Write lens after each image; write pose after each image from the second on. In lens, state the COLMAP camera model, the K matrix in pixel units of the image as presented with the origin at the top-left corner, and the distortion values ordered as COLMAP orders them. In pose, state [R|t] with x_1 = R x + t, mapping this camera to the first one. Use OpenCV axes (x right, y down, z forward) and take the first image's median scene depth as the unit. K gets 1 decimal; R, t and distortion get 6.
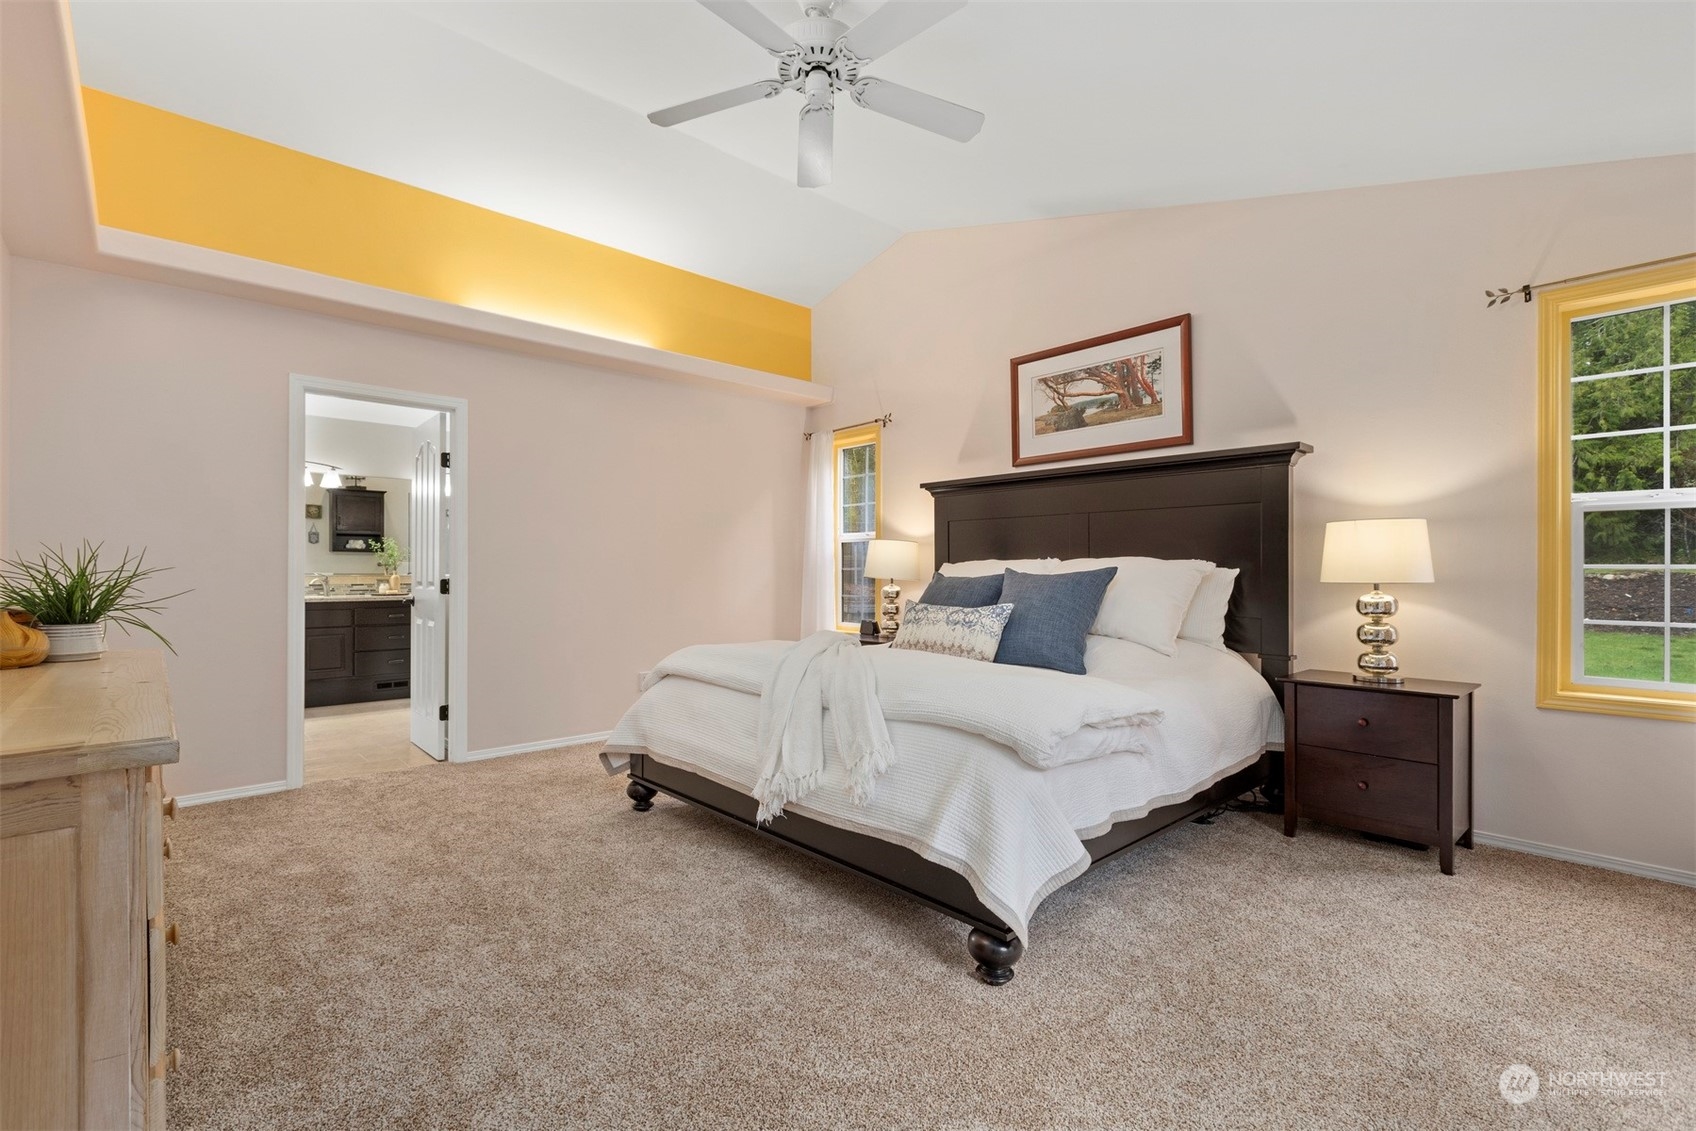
lens RADIAL K [[760.0, 0, 849.4], [0, 760.0, 557.1], [0, 0, 1]] dist [0.002059, 0.000629]
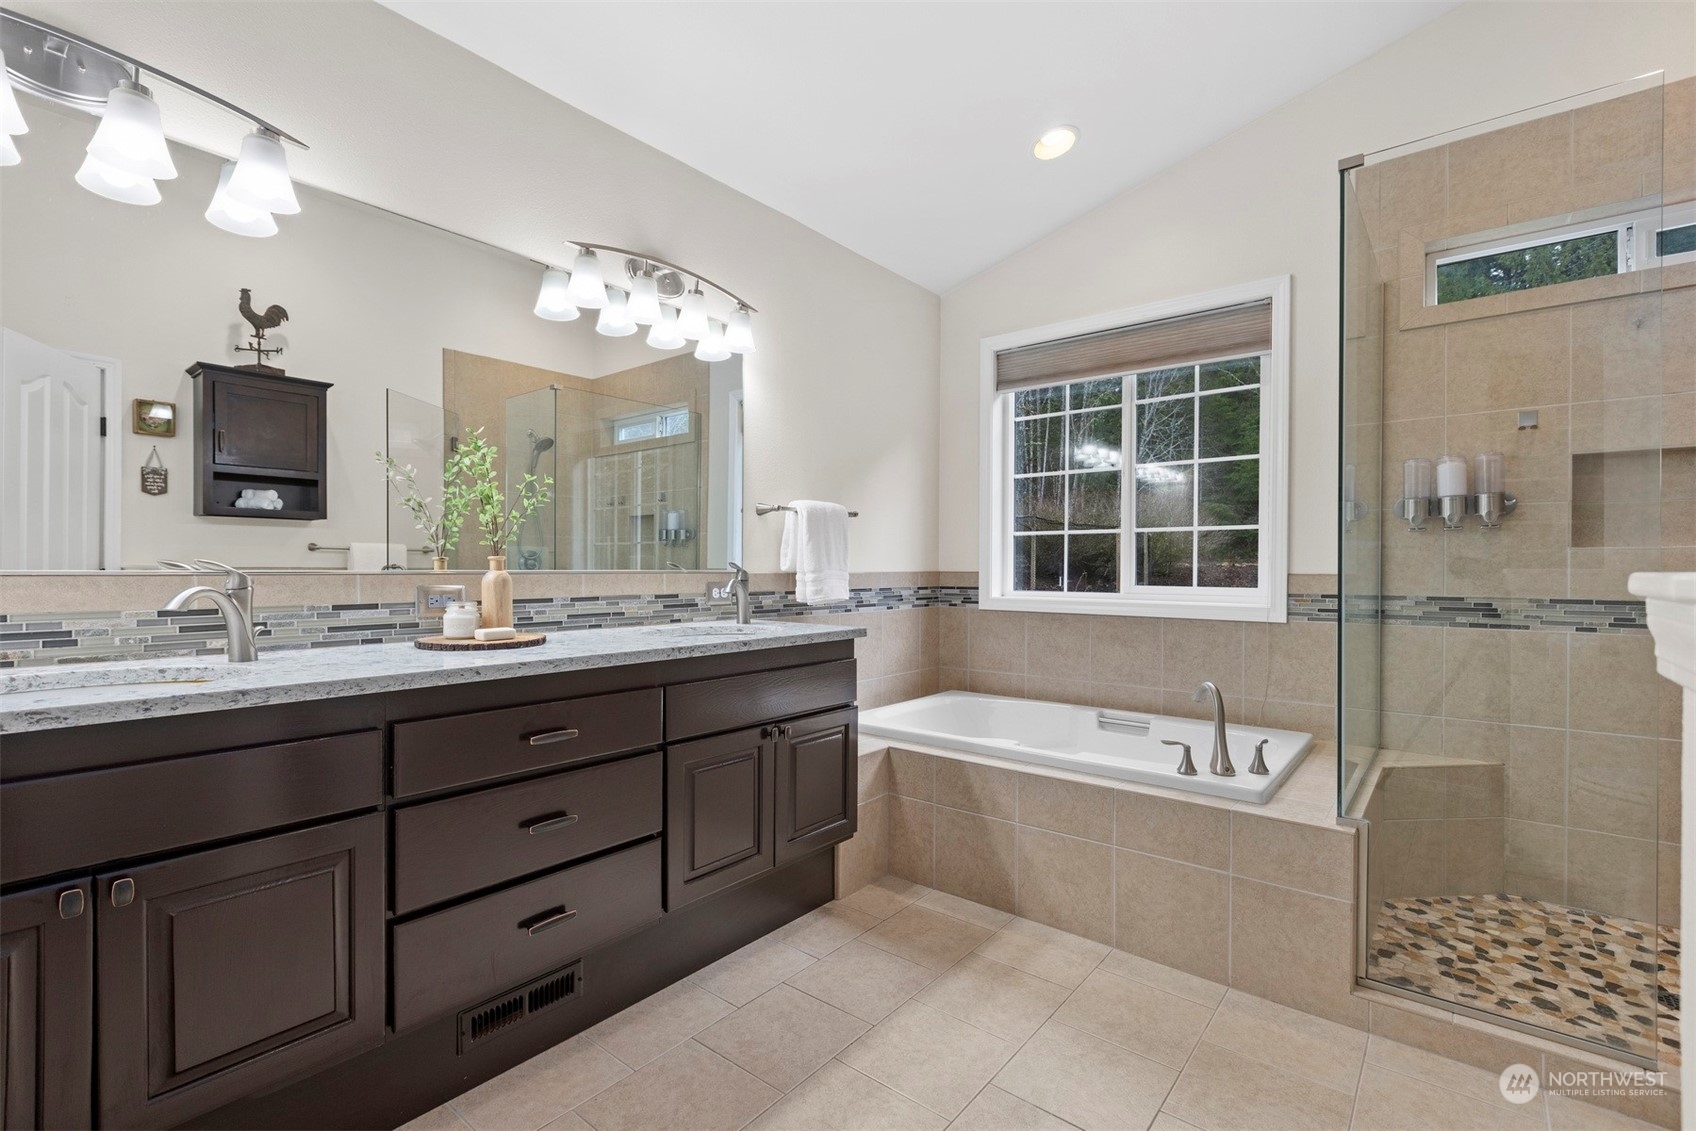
lens RADIAL K [[760.0, 0, 849.4], [0, 760.0, 557.1], [0, 0, 1]] dist [0.002059, 0.000629]
pose [[0.990356, 0.000035, 0.138547, -0.374356], [-0.001417, 0.999950, 0.009880, 0.011503], [-0.138540, -0.009981, 0.990307, 0.519122]]
